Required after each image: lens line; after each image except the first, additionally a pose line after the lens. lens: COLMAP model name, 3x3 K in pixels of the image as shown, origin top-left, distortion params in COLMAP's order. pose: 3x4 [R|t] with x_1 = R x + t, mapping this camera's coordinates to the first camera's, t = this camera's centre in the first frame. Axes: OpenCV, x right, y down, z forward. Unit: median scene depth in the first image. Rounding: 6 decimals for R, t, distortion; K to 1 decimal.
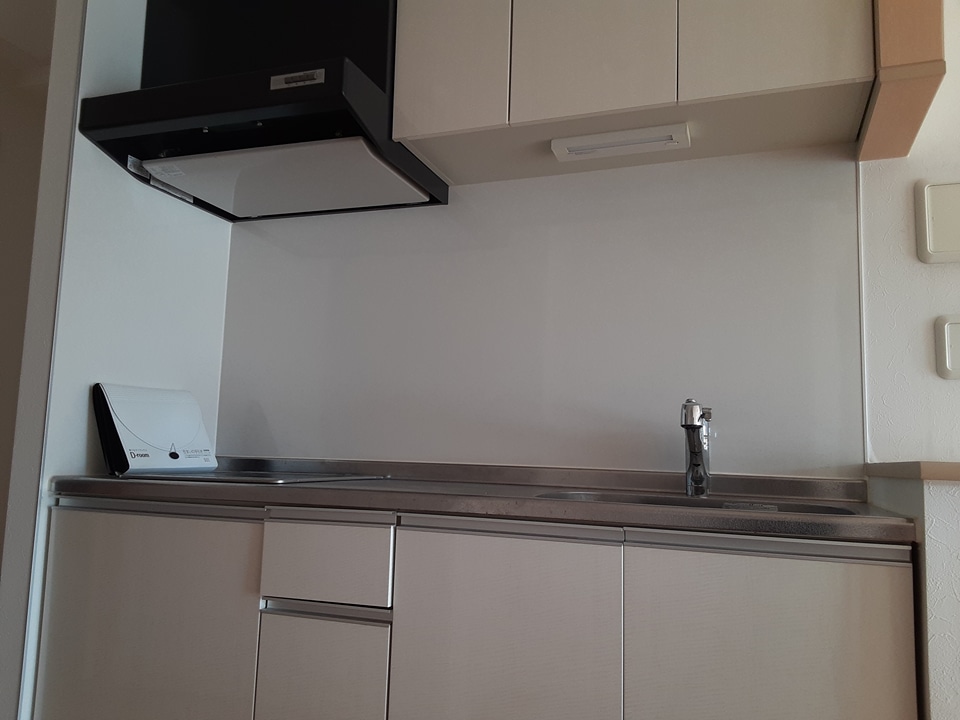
lens RADIAL K [[784.4, 0, 480.0], [0, 784.4, 360.0], [0, 0, 1]] dist [0.140871, -0.232393]
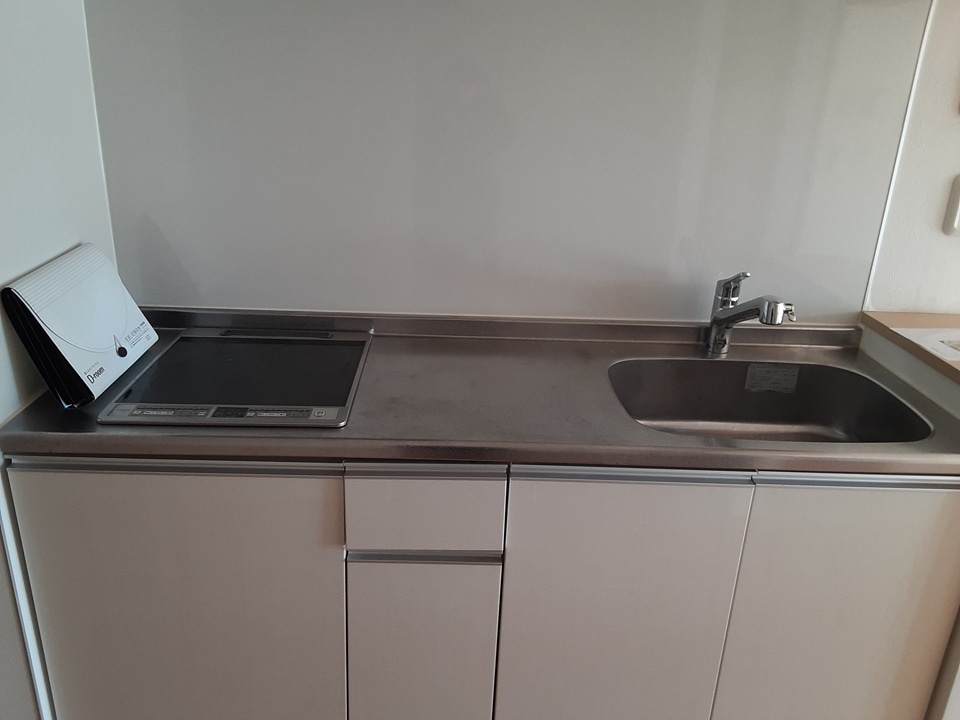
lens RADIAL K [[784.4, 0, 480.0], [0, 784.4, 360.0], [0, 0, 1]] dist [0.140871, -0.232393]
pose [[0.932806, -0.120430, 0.339661, -0.370010], [-0.056533, 0.881942, 0.467956, -0.288074], [-0.355917, -0.455715, 0.815872, 0.281949]]
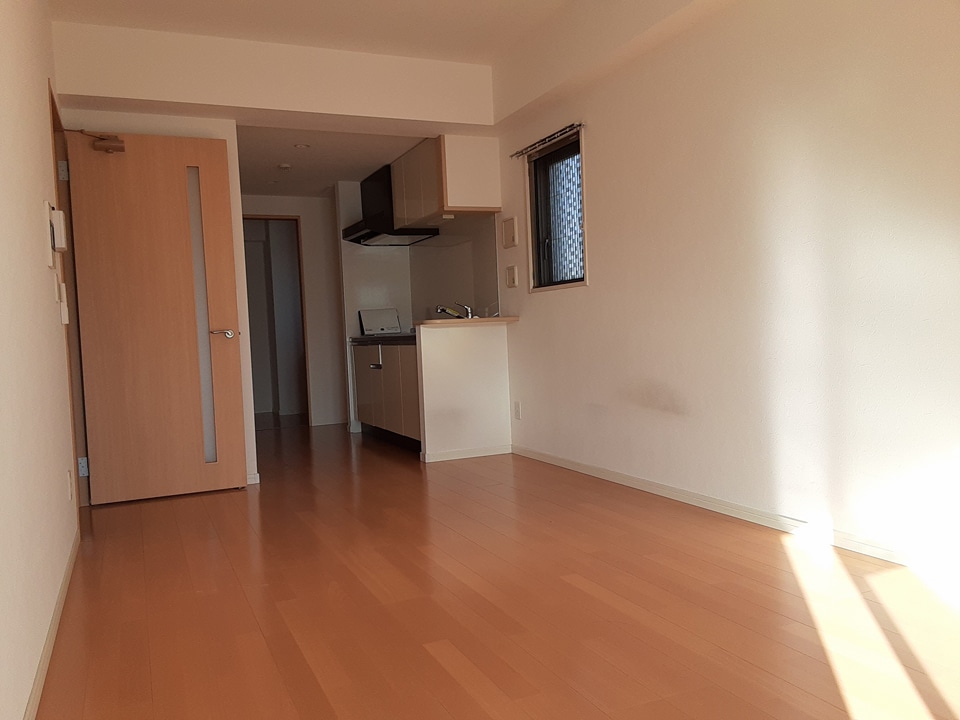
lens RADIAL K [[784.4, 0, 480.0], [0, 784.4, 360.0], [0, 0, 1]] dist [0.140871, -0.232393]
pose [[0.688796, -0.034119, -0.724152, 2.463117], [0.152509, 0.983358, 0.098731, -0.018836], [0.708732, -0.178445, 0.682536, -1.060559]]
